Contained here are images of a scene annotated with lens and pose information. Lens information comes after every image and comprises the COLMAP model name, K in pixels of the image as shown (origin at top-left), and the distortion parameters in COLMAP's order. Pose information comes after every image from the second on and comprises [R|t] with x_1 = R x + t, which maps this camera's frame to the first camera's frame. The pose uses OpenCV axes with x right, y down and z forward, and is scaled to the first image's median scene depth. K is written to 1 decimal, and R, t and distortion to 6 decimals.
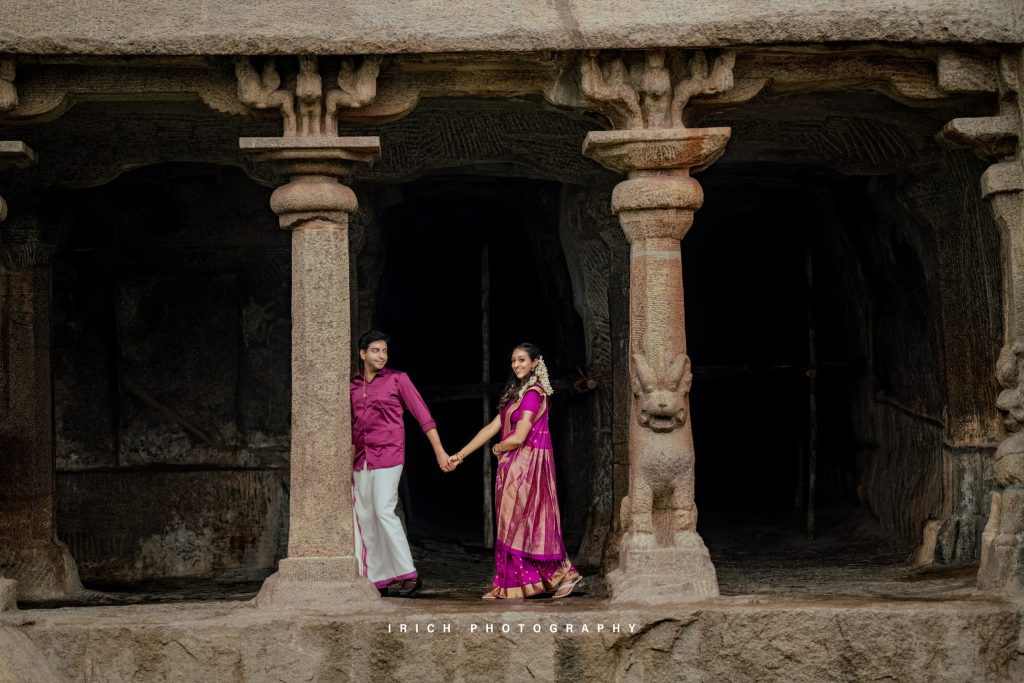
lens RADIAL K [[2423.8, 0, 507.9], [0, 2423.8, 331.7], [0, 0, 1]] dist [0.633603, 1.068671]
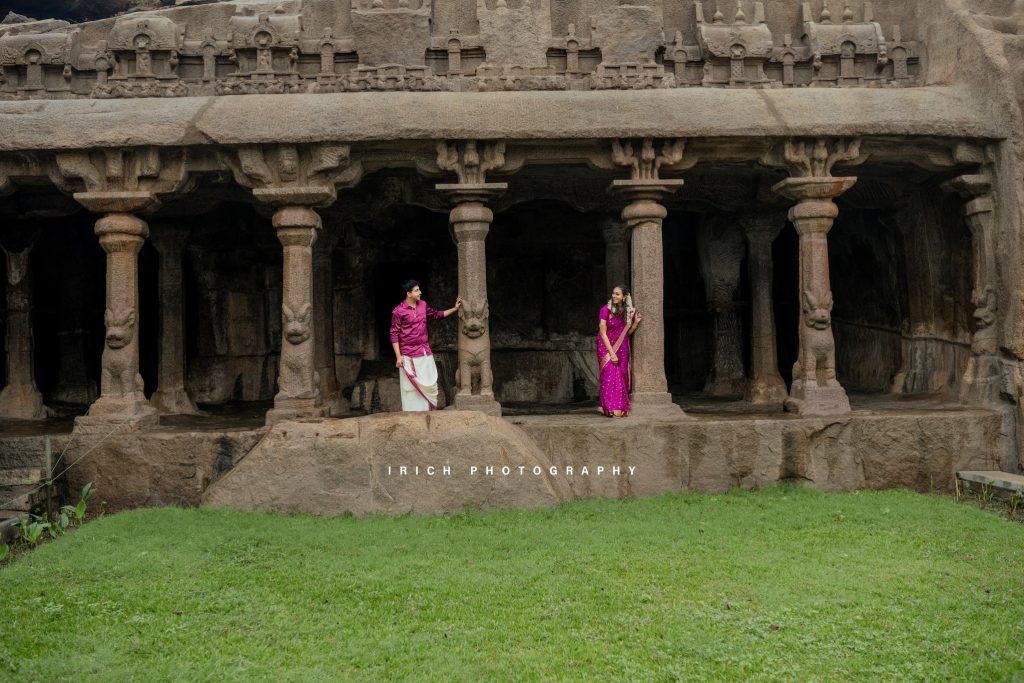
lens RADIAL K [[982.5, 0, 512.0], [0, 982.5, 341.5], [0, 0, 1]] dist [-0.057530, 0.095250]
pose [[0.999188, -0.000920, 0.040281, -0.221620], [-0.000711, 0.999181, 0.040455, 0.018598], [-0.040285, -0.040451, 0.998369, 0.210919]]
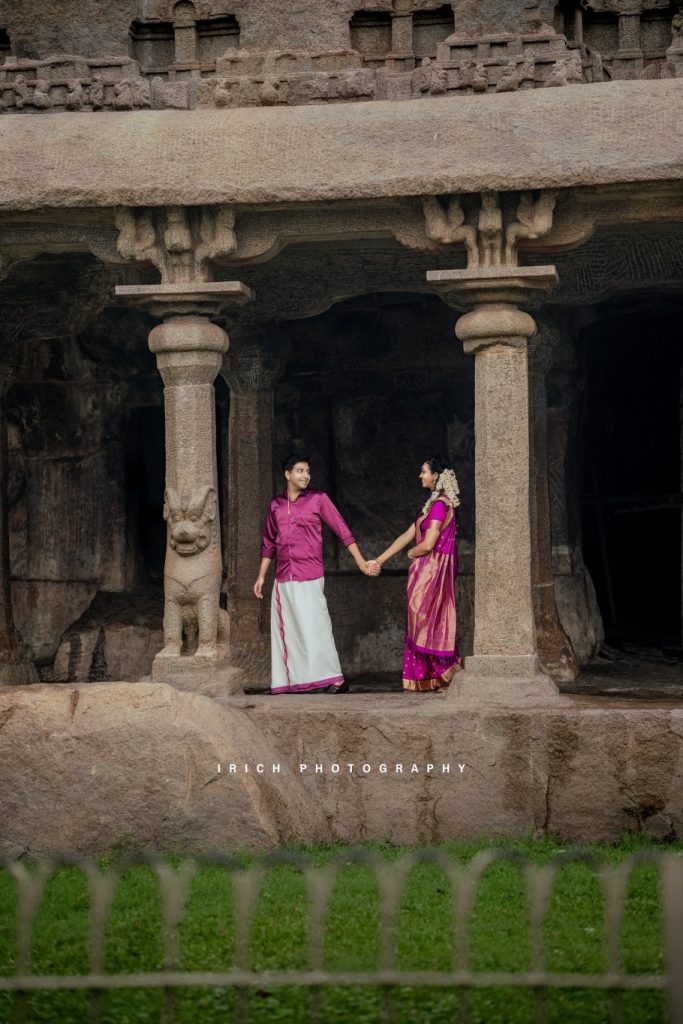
lens RADIAL K [[2423.8, 0, 345.3], [0, 2423.8, 509.1], [0, 0, 1]] dist [0.633603, 1.068671]
pose [[0.984402, -0.003738, -0.175892, 0.045341], [0.008884, 0.999555, 0.028477, -0.004435], [0.175708, -0.029595, 0.983997, -0.078077]]
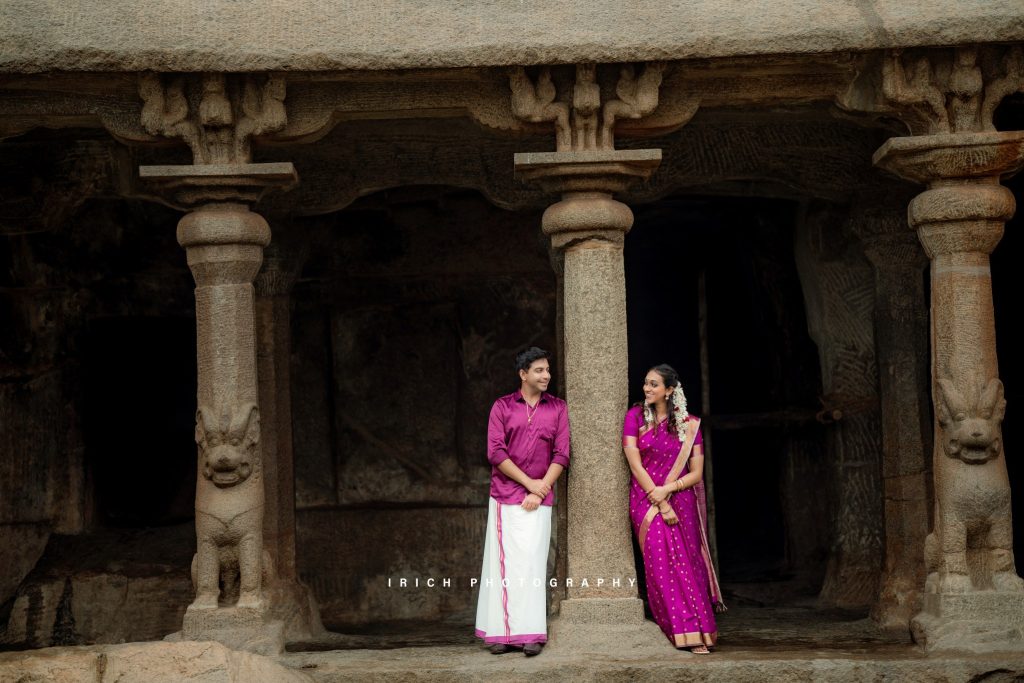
lens RADIAL K [[2421.5, 0, 512.8], [0, 2421.5, 349.4], [0, 0, 1]] dist [0.673165, 0.553702]
pose [[0.999821, -0.010766, -0.015579, -0.095632], [0.010602, 0.999888, -0.010591, 0.006310], [0.015692, 0.010424, 0.999823, 0.062721]]
